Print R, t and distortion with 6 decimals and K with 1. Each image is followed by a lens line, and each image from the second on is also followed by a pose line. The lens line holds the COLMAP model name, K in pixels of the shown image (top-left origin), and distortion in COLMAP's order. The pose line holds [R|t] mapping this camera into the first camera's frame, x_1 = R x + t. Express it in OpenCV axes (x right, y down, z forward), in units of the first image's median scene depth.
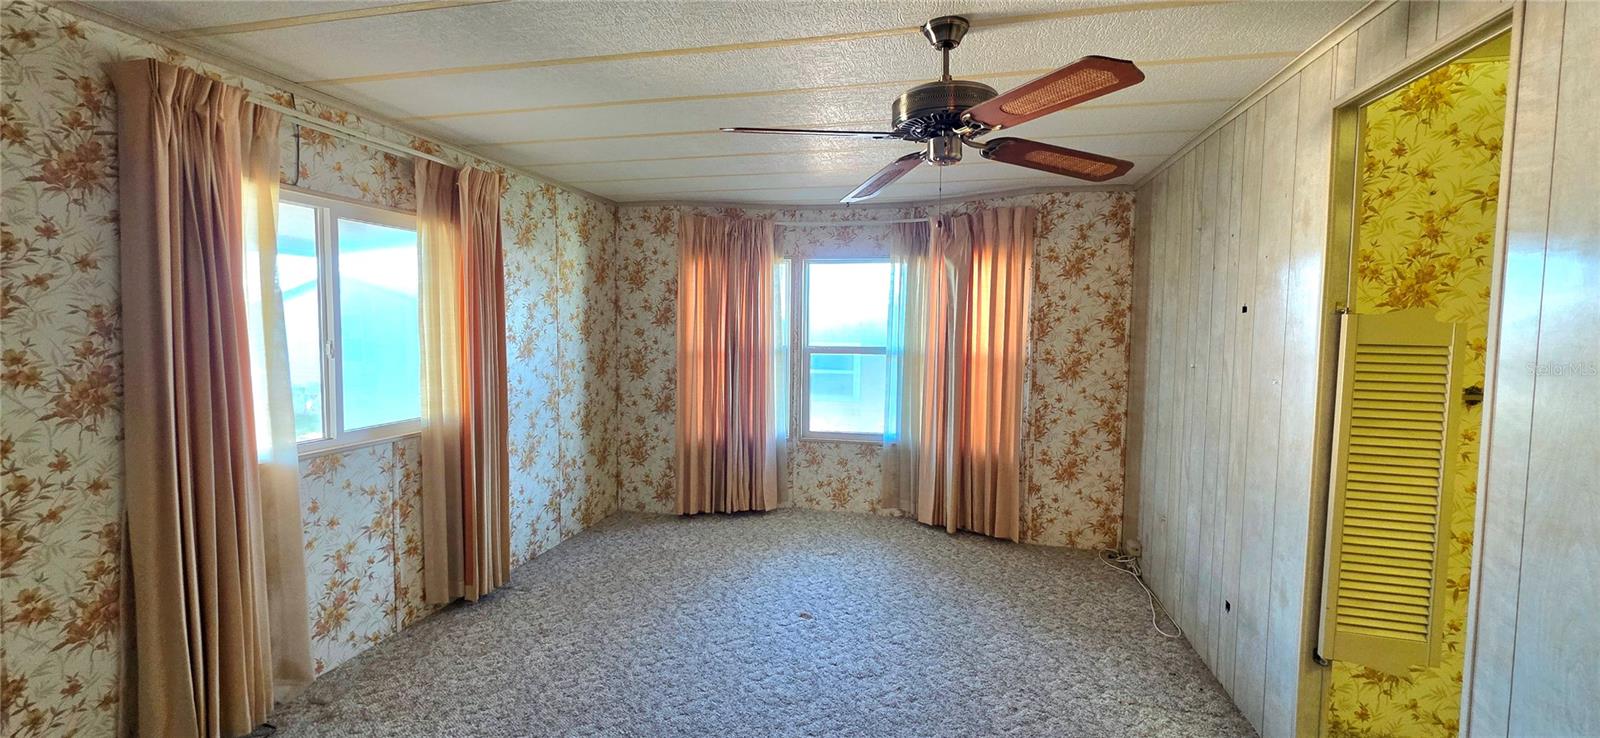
lens RADIAL K [[629.8, 0, 805.5], [0, 629.8, 365.5], [0, 0, 1]] dist [0.000009, 0.000063]
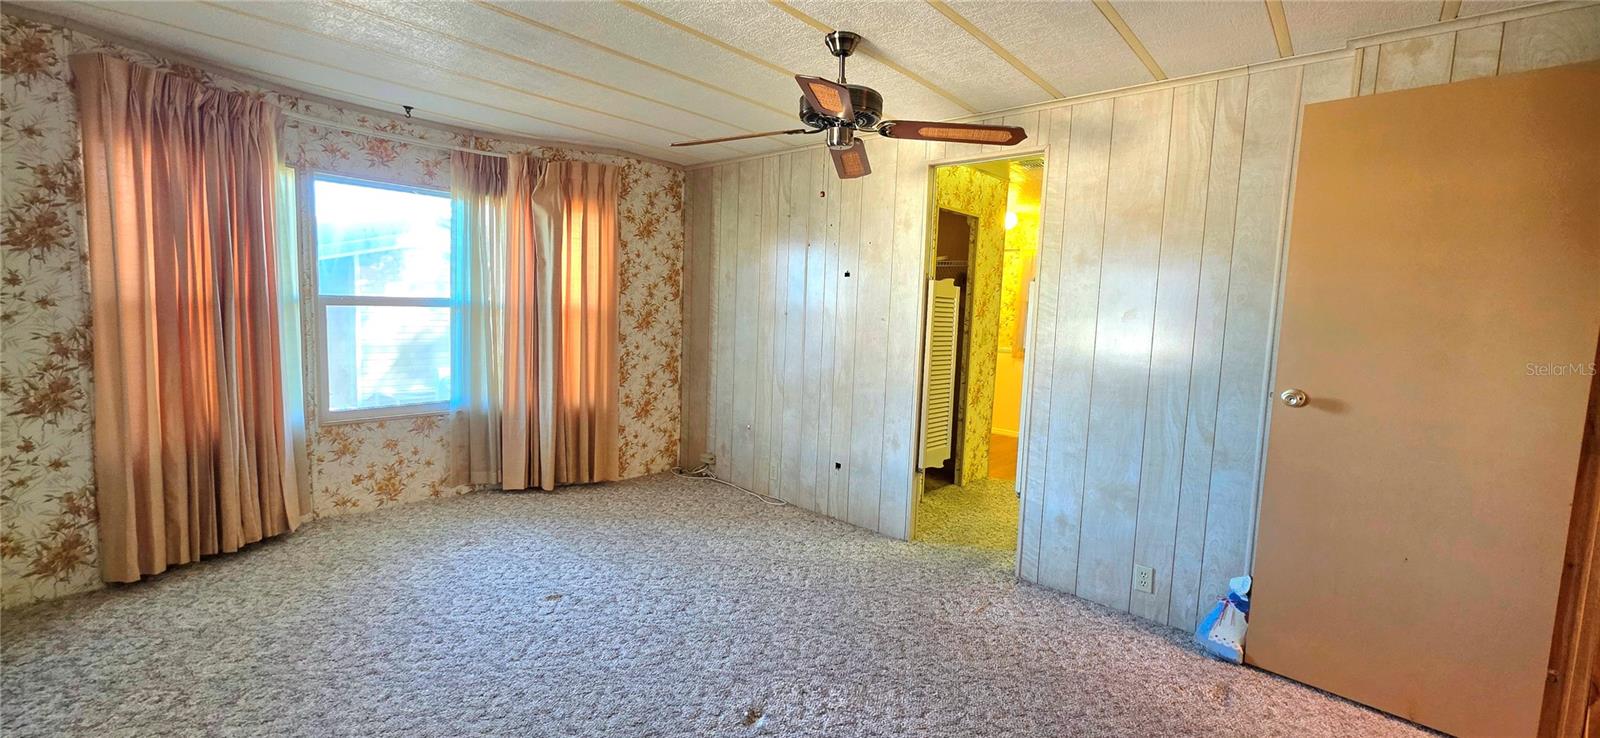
lens RADIAL K [[629.8, 0, 799.4], [0, 629.8, 363.9], [0, 0, 1]] dist [0.000009, 0.000063]
pose [[0.484262, -0.074674, 0.871731, -0.432664], [0.022455, 0.997084, 0.072938, 0.008891], [-0.874635, -0.015747, 0.484526, 0.200869]]
